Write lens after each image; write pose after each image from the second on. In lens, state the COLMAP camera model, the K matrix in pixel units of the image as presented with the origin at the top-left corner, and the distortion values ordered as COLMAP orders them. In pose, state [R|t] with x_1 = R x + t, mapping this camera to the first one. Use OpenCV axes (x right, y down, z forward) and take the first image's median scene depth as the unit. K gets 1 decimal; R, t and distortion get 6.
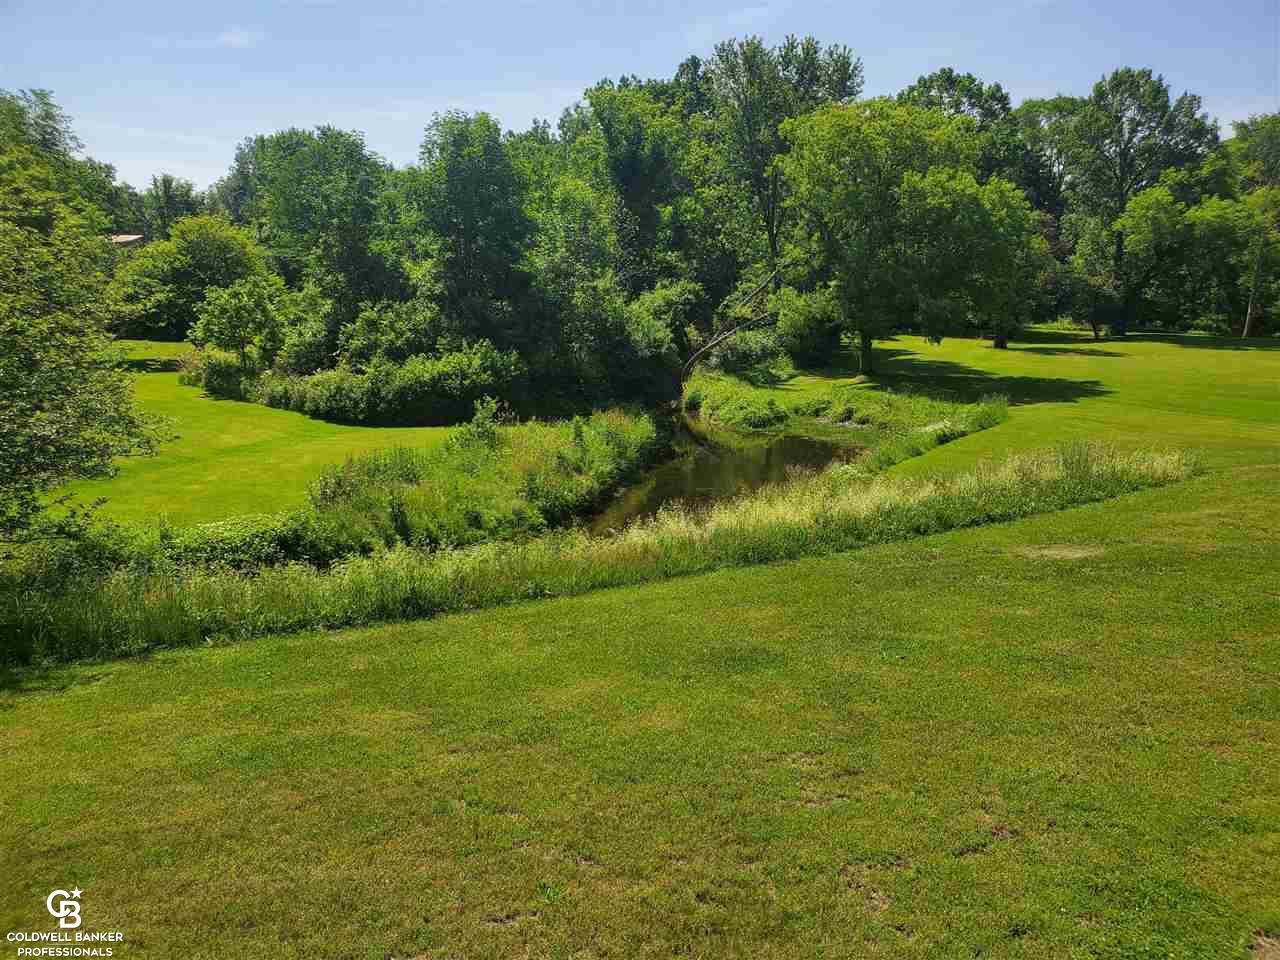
lens RADIAL K [[964.4, 0, 633.5], [0, 964.4, 488.8], [0, 0, 1]] dist [0.009365, -0.005515]
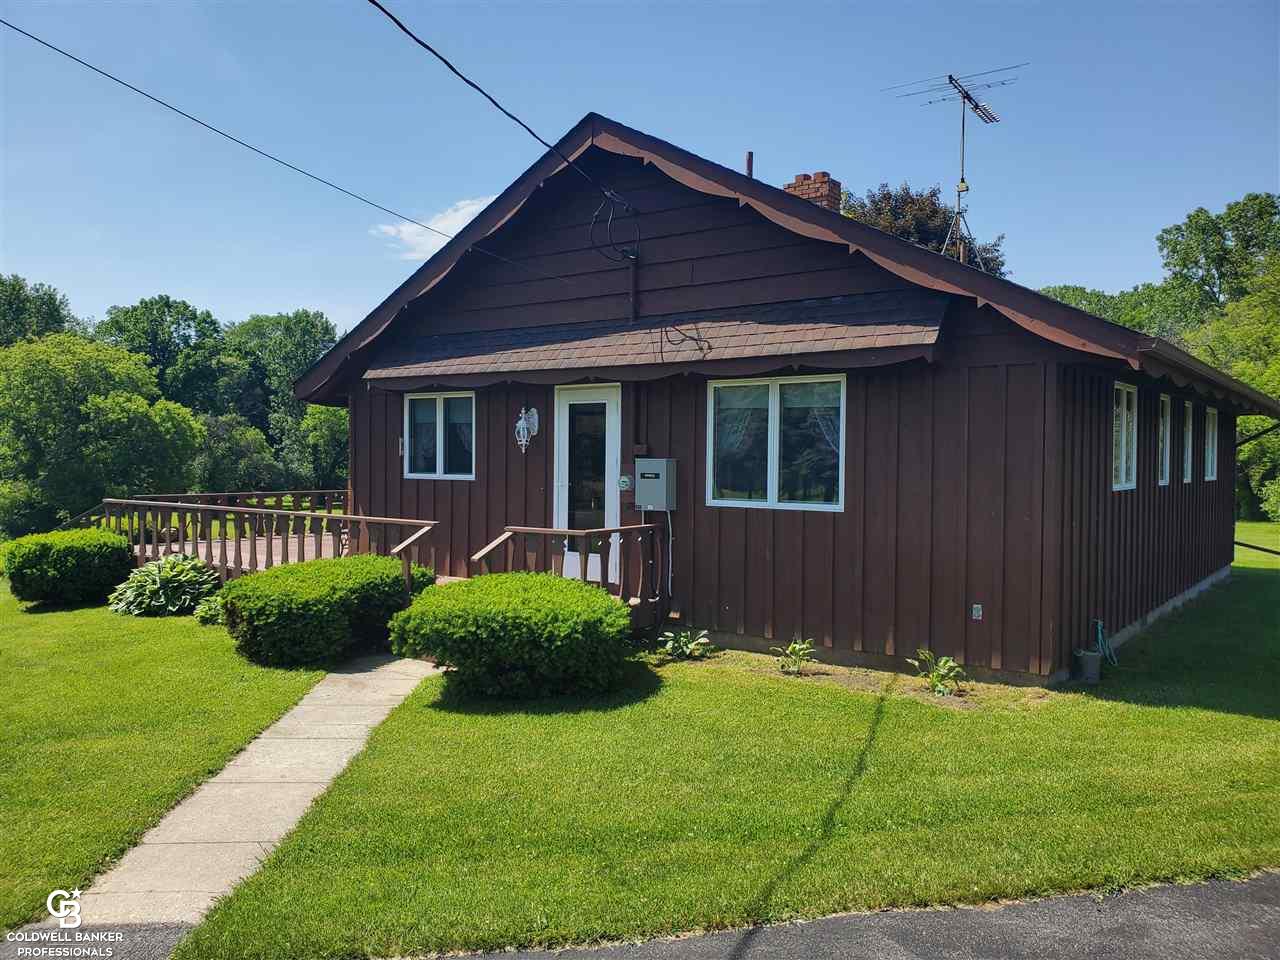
lens RADIAL K [[964.4, 0, 647.5], [0, 964.4, 485.0], [0, 0, 1]] dist [0.009365, -0.005515]
pose [[0.772105, -0.030279, 0.634773, 0.007891], [0.140195, 0.982371, -0.123667, 0.034335], [-0.619838, 0.184476, 0.762738, -0.225944]]
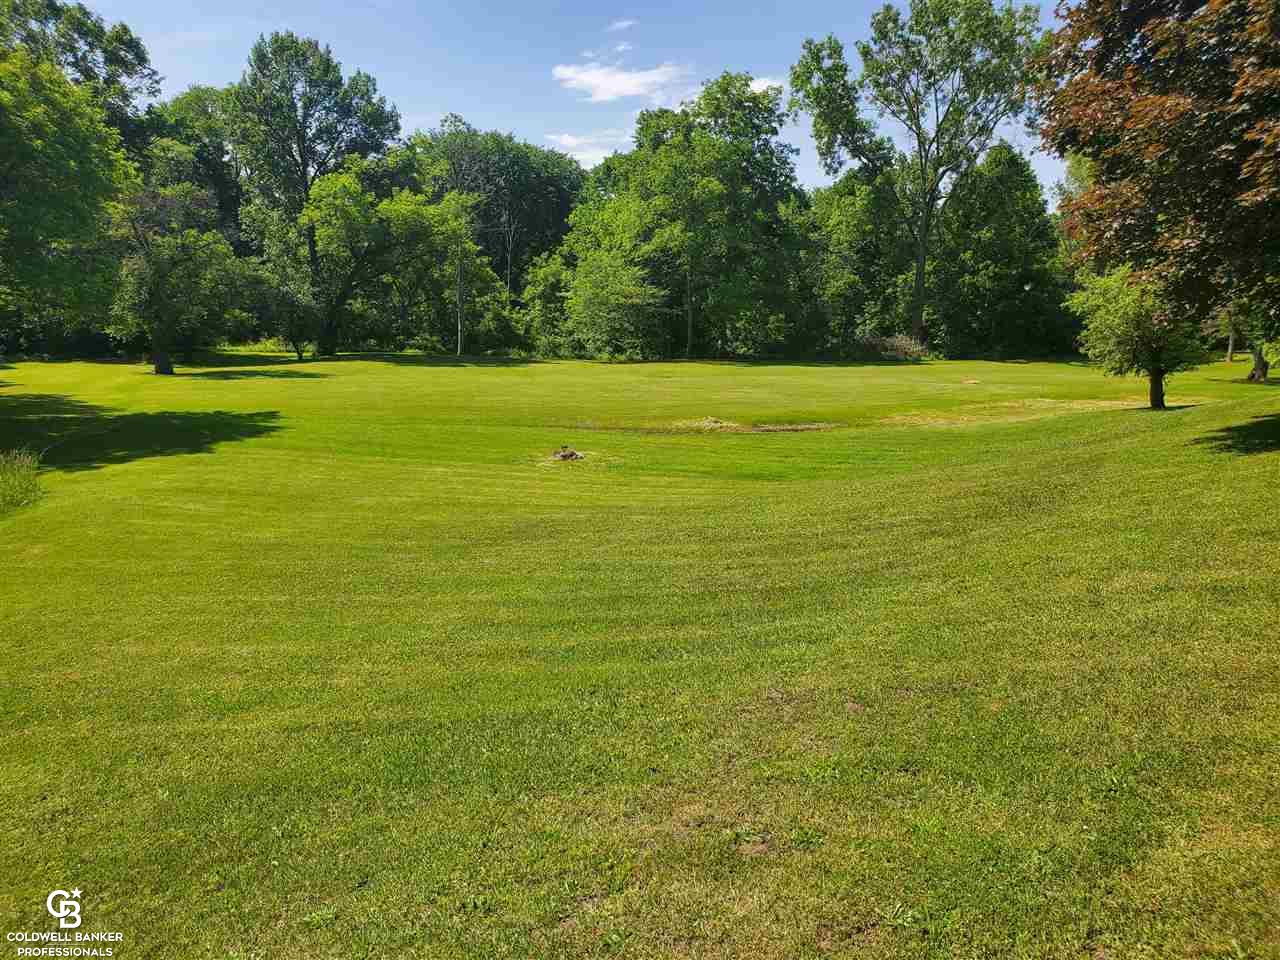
lens RADIAL K [[964.4, 0, 639.7], [0, 964.4, 483.1], [0, 0, 1]] dist [0.009365, -0.005515]
pose [[0.735379, -0.112872, 0.668189, 0.104921], [0.141788, 0.989834, 0.011158, -0.017372], [-0.662656, 0.086536, 0.743907, 0.171386]]
